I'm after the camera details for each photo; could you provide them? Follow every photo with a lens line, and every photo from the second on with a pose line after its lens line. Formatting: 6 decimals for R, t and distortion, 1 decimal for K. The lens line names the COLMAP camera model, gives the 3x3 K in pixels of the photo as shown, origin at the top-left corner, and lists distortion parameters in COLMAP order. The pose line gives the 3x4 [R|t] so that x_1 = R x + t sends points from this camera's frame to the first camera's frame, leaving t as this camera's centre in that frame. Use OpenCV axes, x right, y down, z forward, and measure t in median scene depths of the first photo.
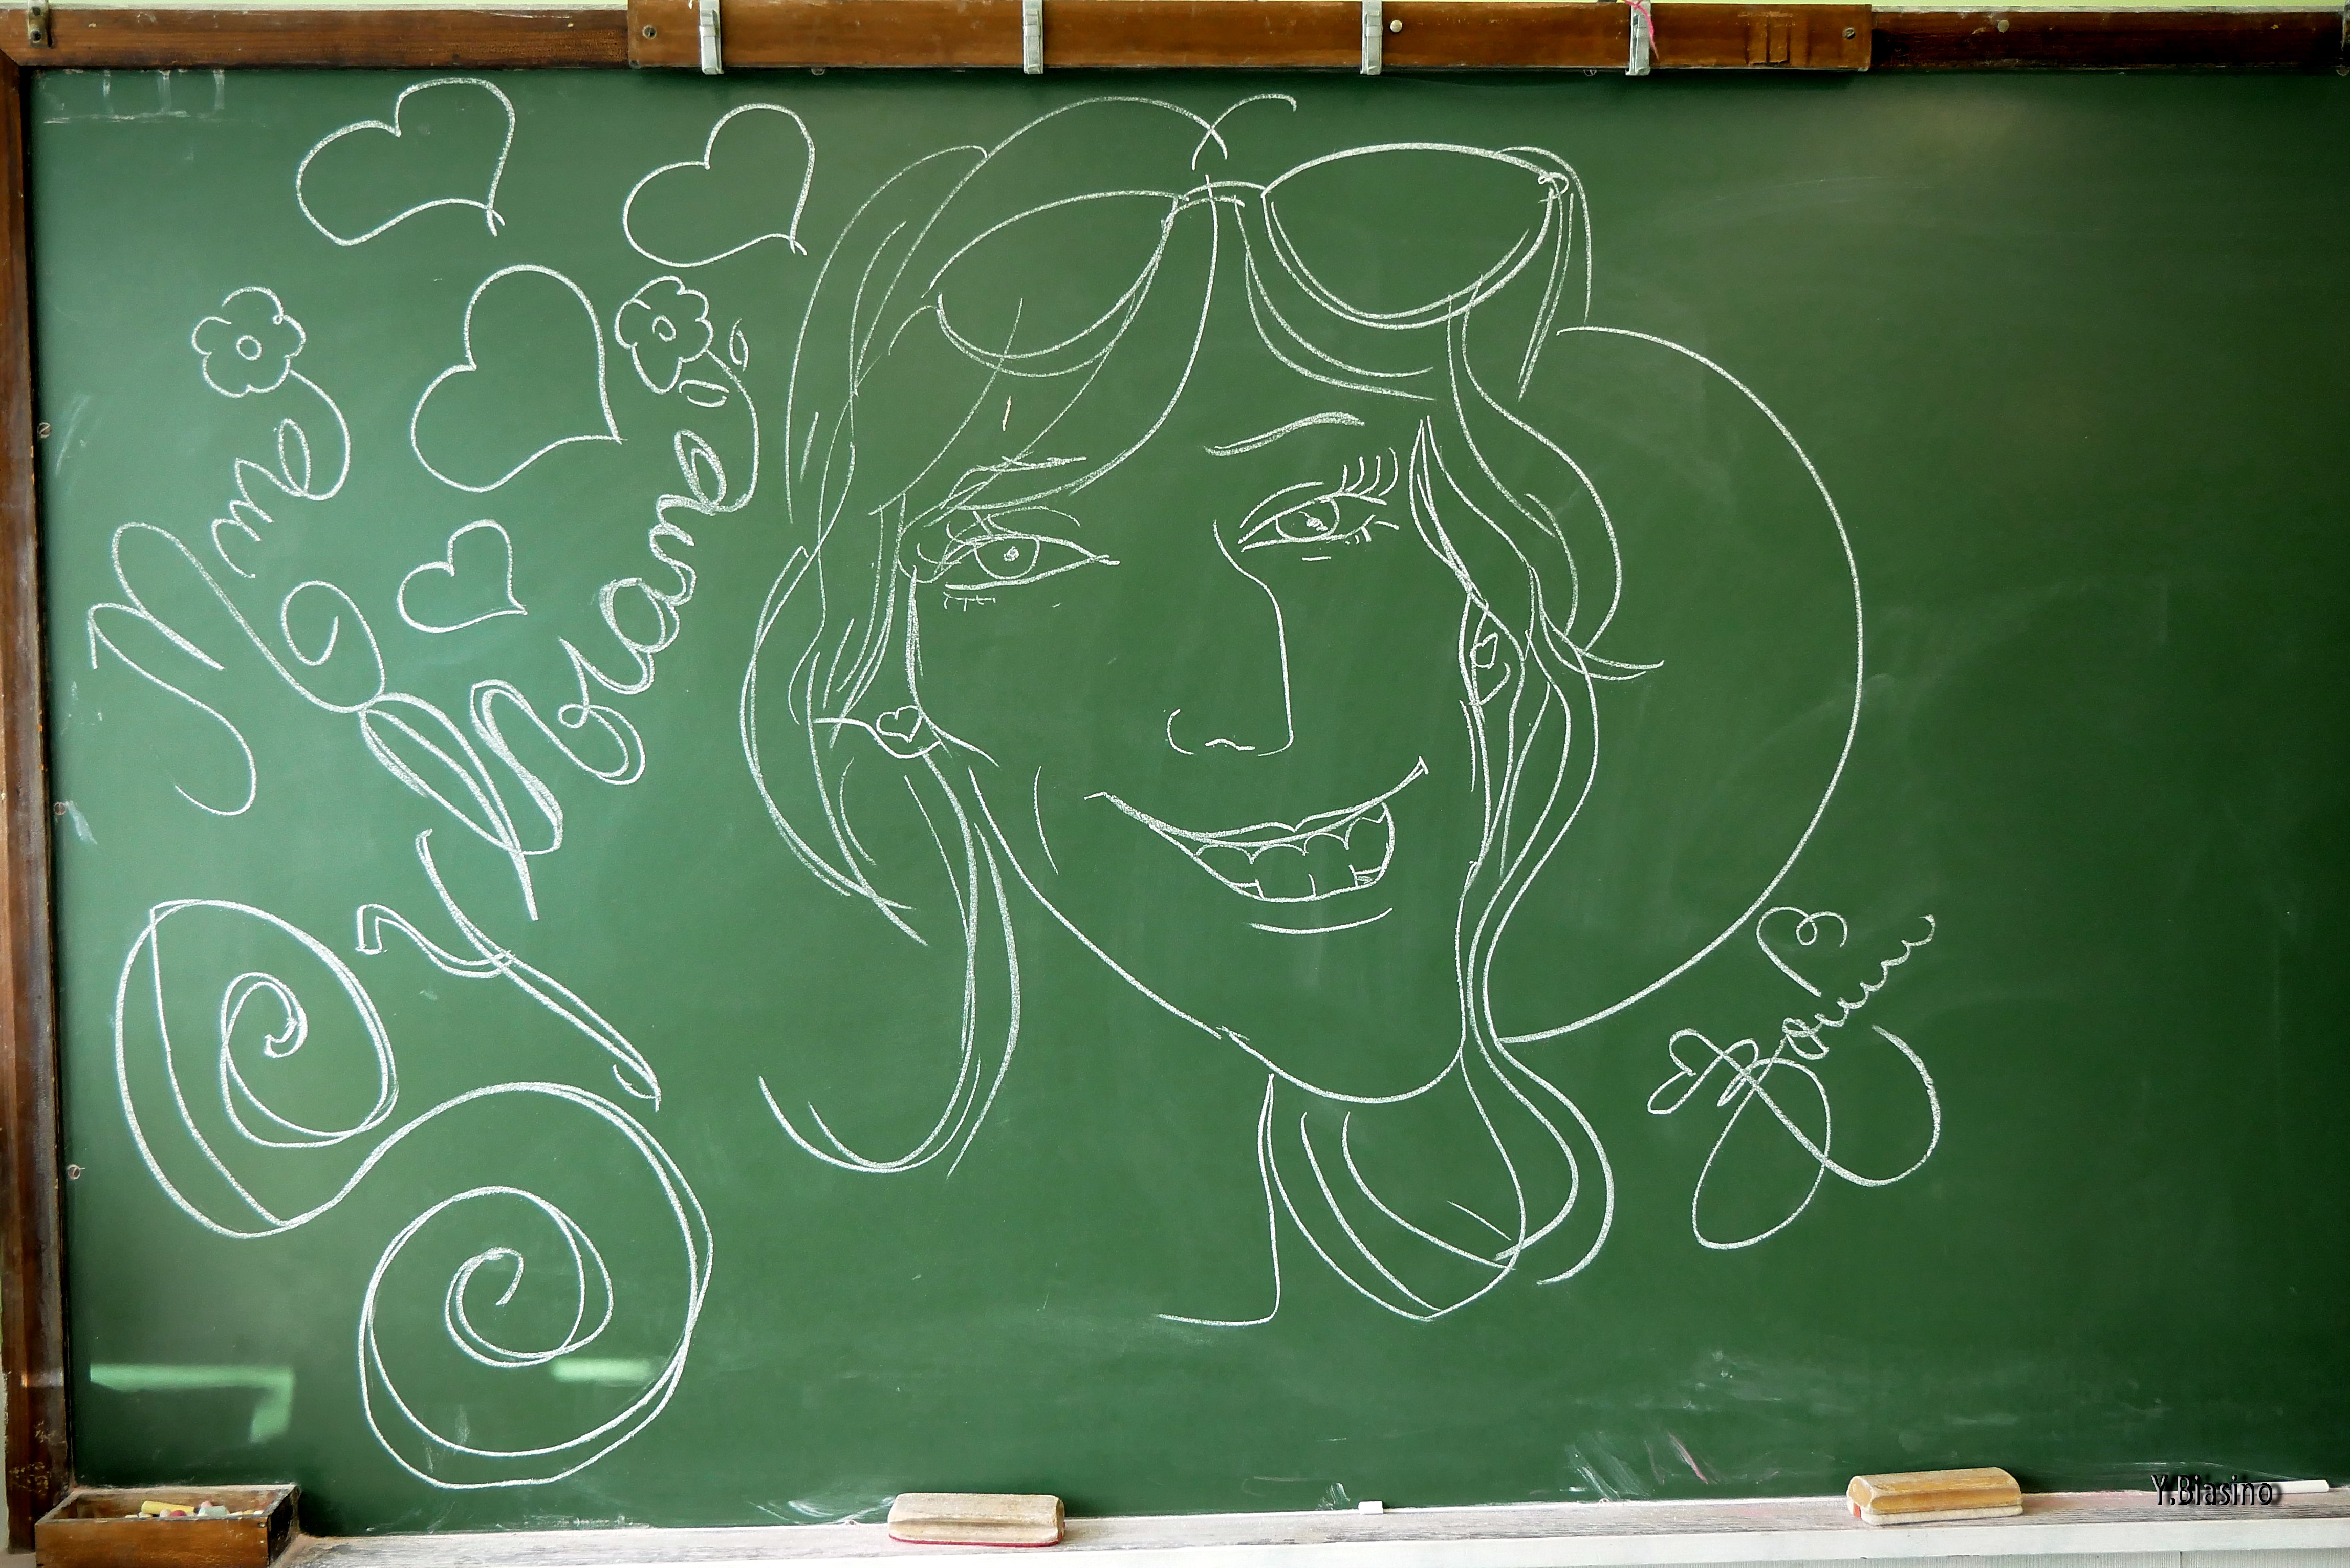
lens RADIAL K [[2478.0, 0, 1171.8], [0, 2478.0, 788.5], [0, 0, 1]] dist [0.002432, 0.000000]
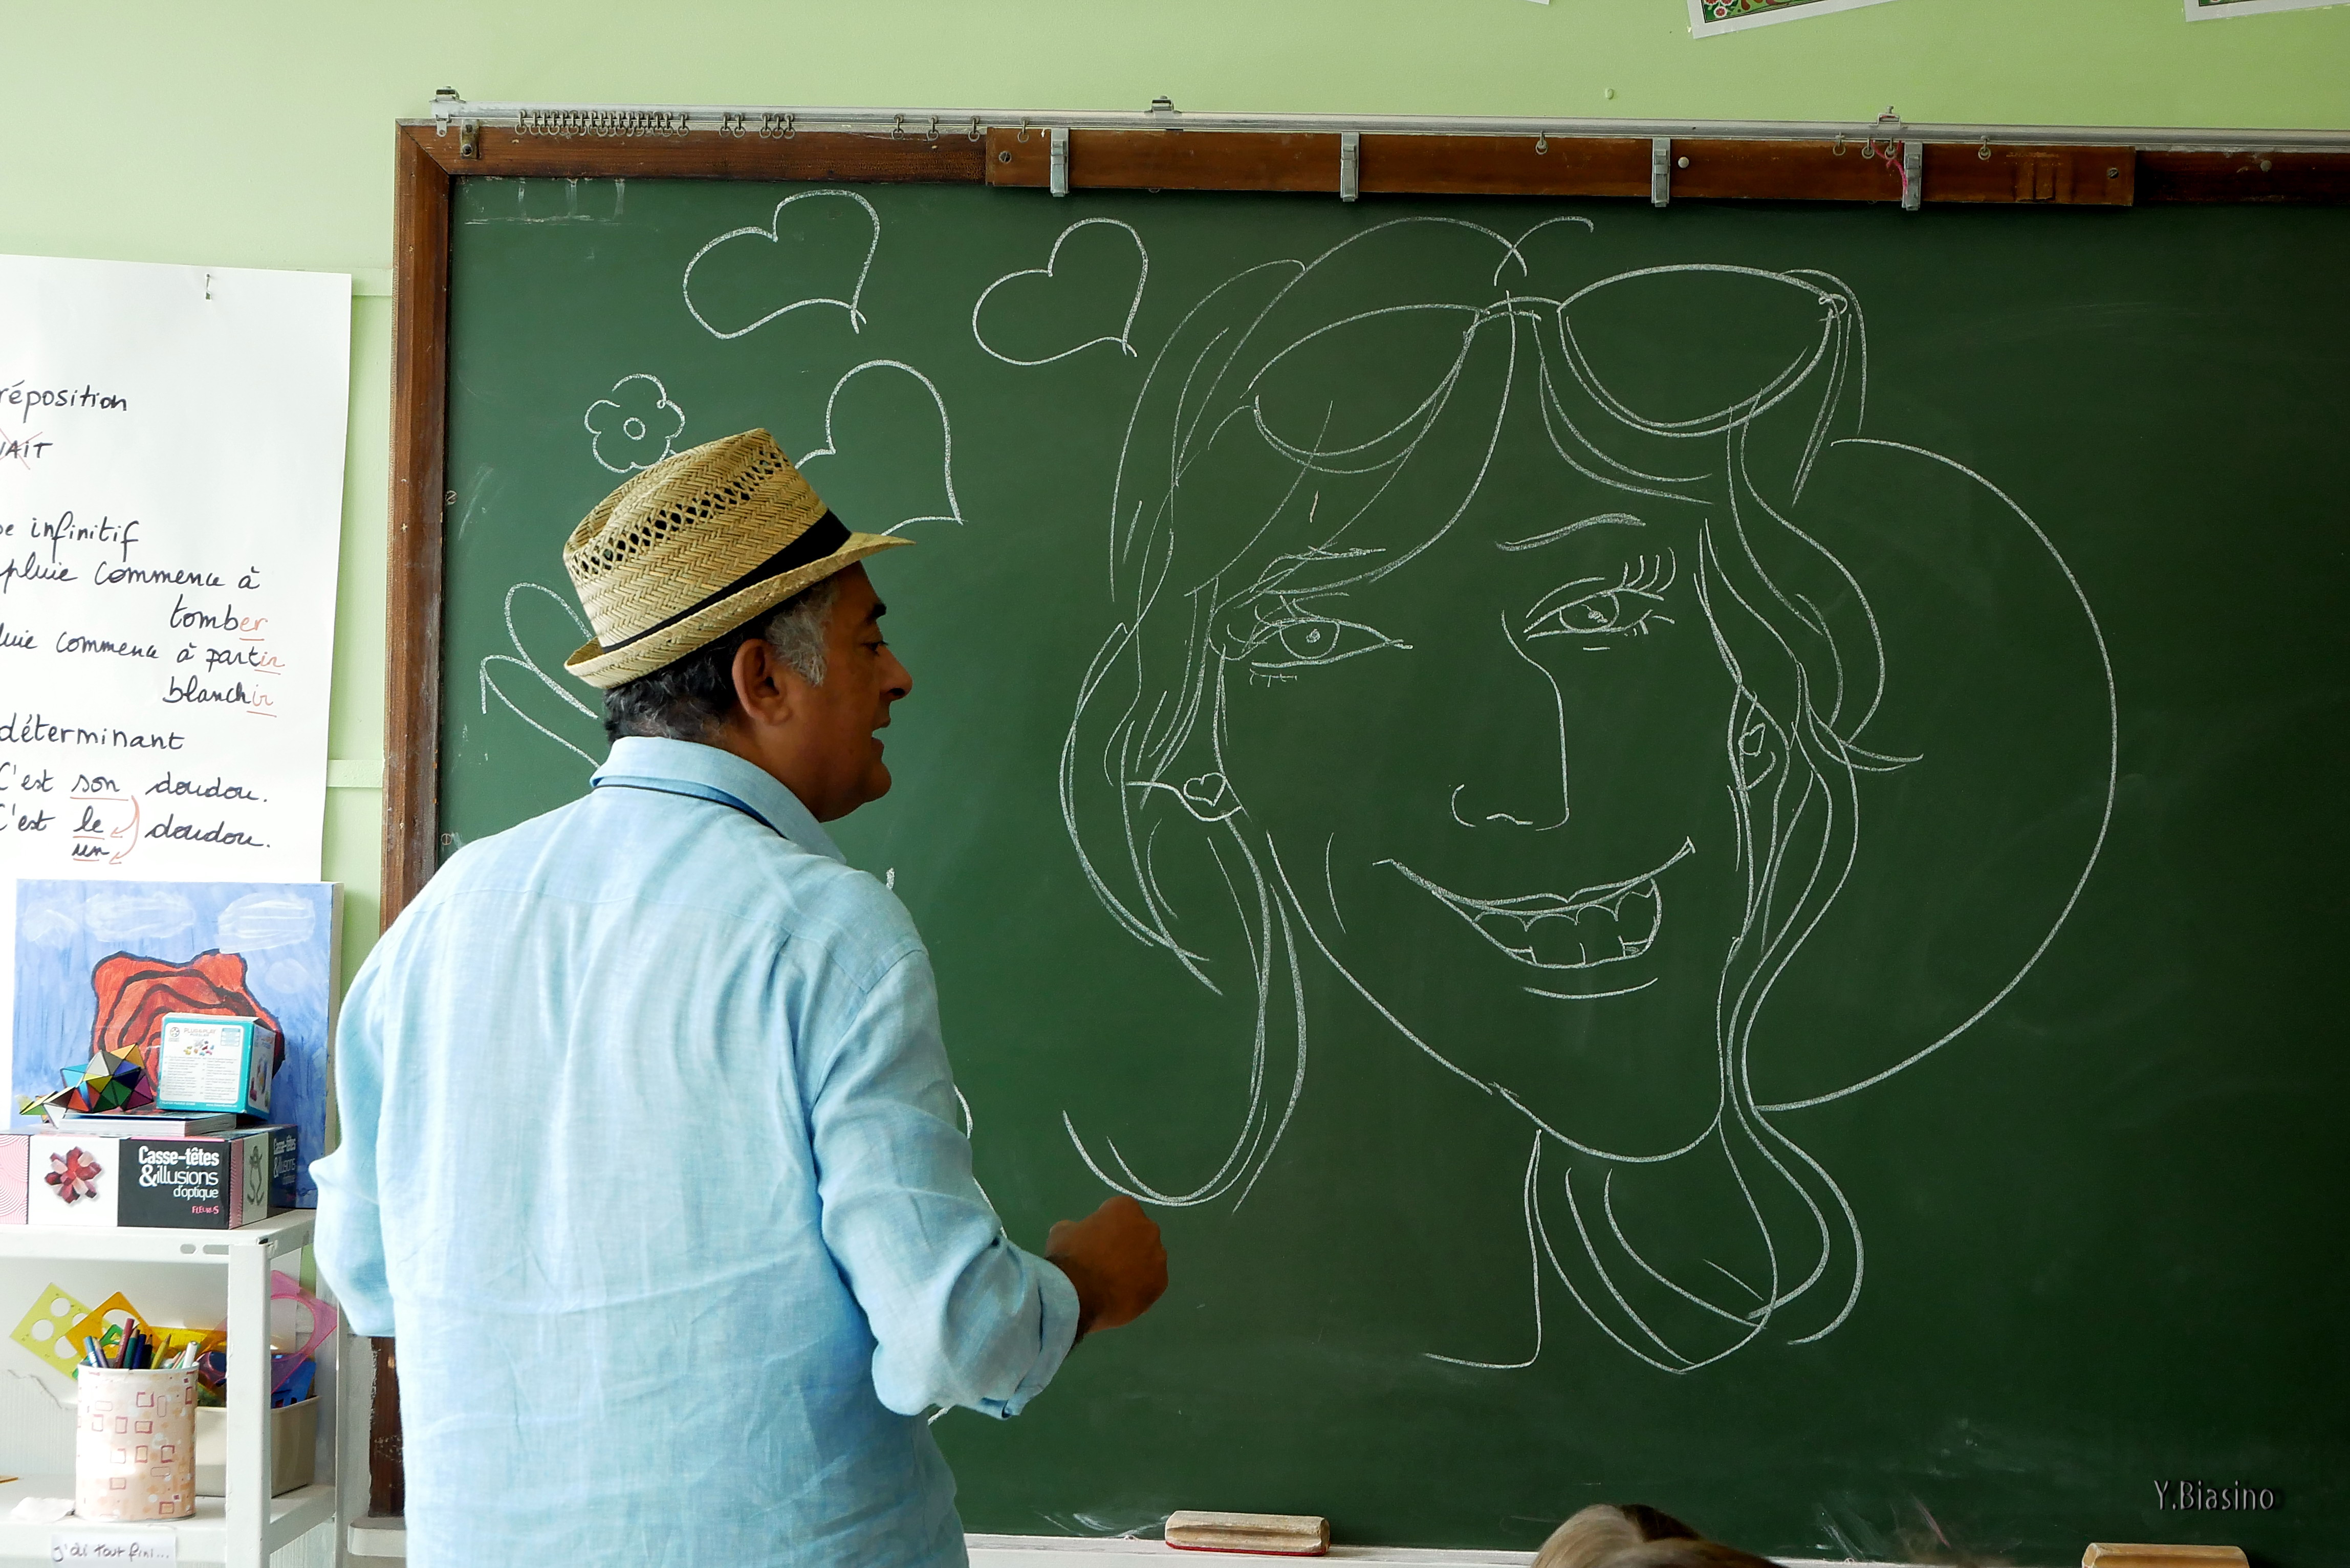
lens RADIAL K [[7539.8, 0, 1168.0], [0, 7539.8, 923.5], [0, 0, 1]] dist [0.244812, 0.000000]
pose [[0.991760, 0.036537, -0.122791, 0.280408], [-0.039463, 0.998990, -0.021484, 0.103801], [0.121882, 0.026153, 0.992200, -2.265577]]
